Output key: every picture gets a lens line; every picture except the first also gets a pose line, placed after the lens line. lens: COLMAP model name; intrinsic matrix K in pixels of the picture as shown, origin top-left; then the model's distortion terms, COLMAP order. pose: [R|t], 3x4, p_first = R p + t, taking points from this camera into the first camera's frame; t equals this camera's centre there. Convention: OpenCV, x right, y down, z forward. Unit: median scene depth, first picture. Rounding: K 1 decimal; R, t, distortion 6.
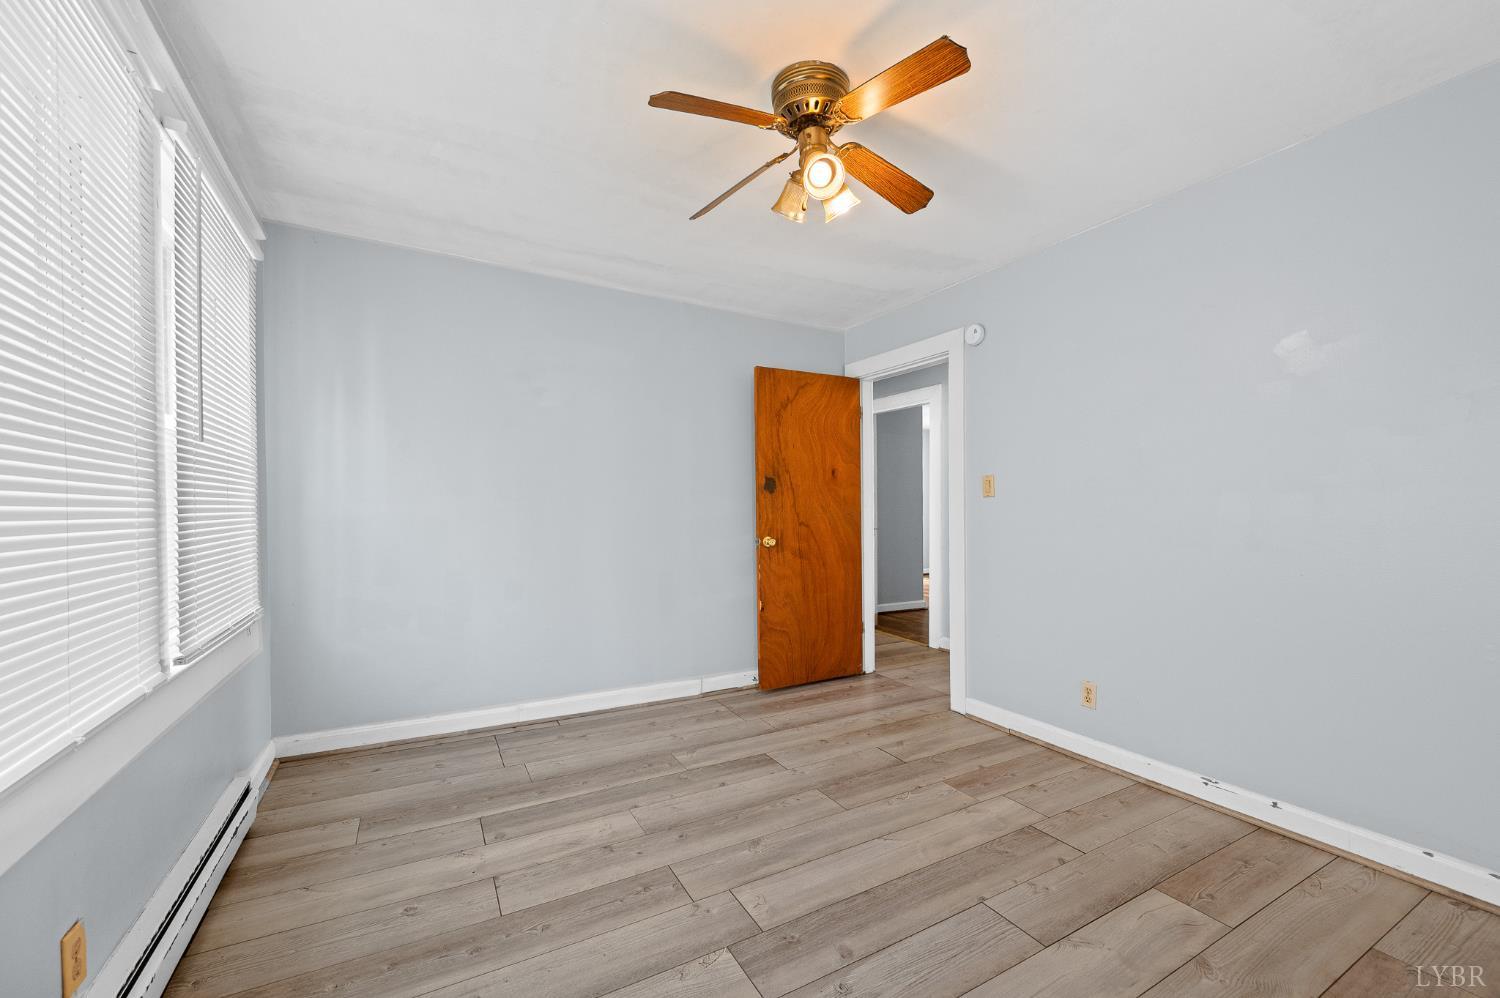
lens RADIAL K [[596.2, 0, 746.7], [0, 596.2, 503.8], [0, 0, 1]] dist [0.000324, -0.000208]
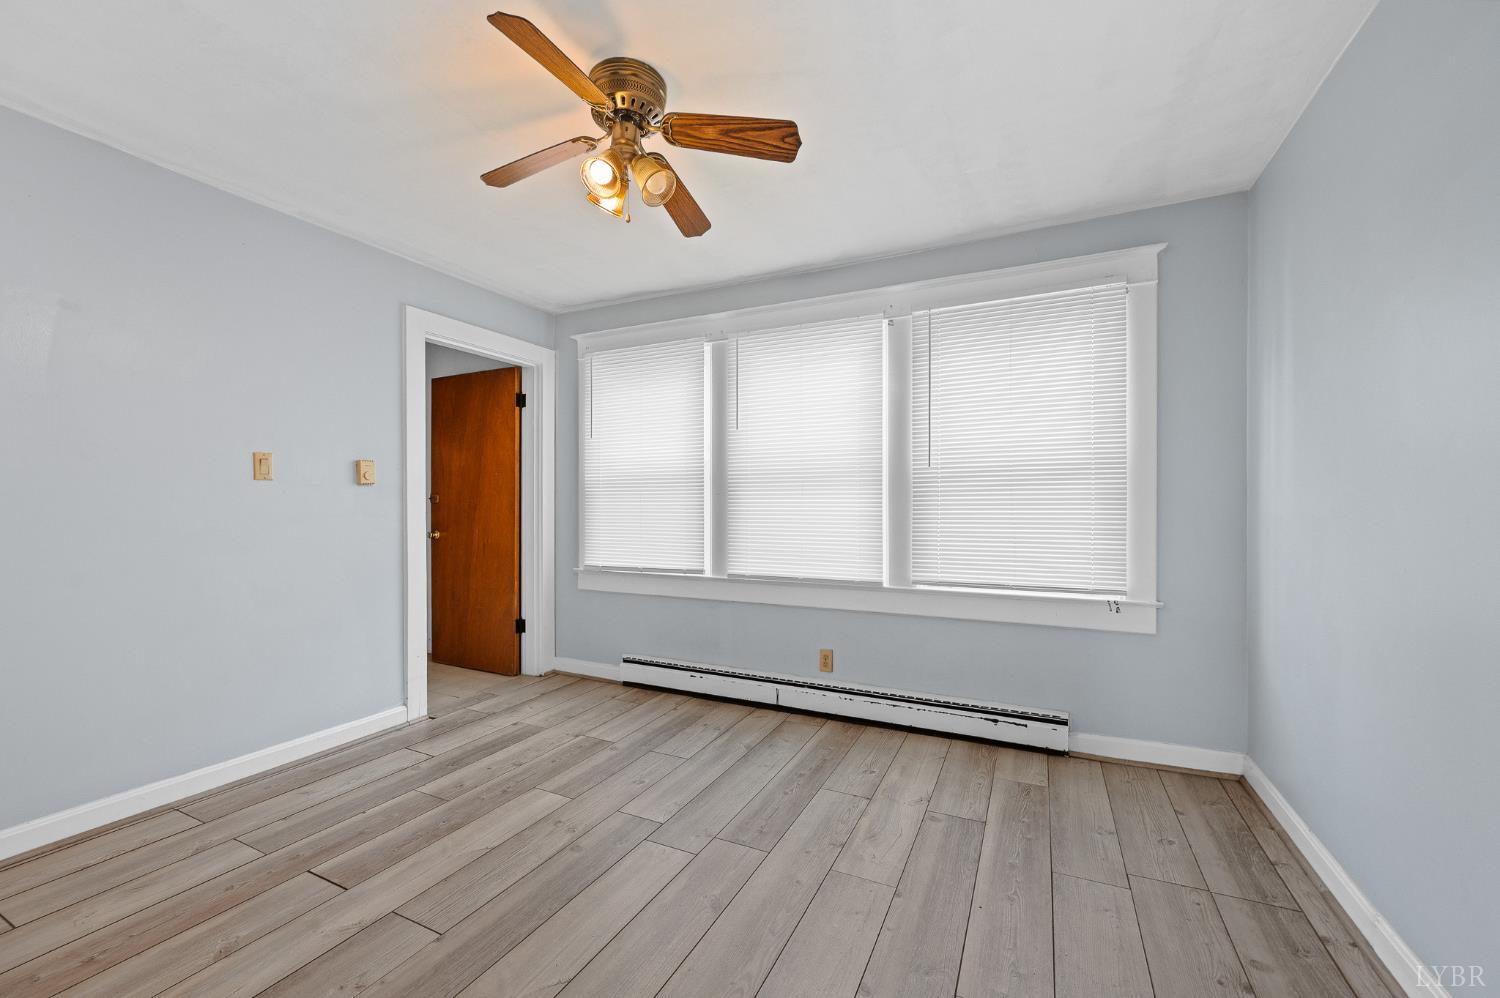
lens RADIAL K [[596.2, 0, 752.5], [0, 596.2, 508.6], [0, 0, 1]] dist [0.000324, -0.000208]
pose [[-0.809825, 0.004080, -0.586657, 0.488180], [0.006313, 0.999979, -0.001761, 0.022313], [0.586638, -0.005130, -0.809833, 1.819024]]
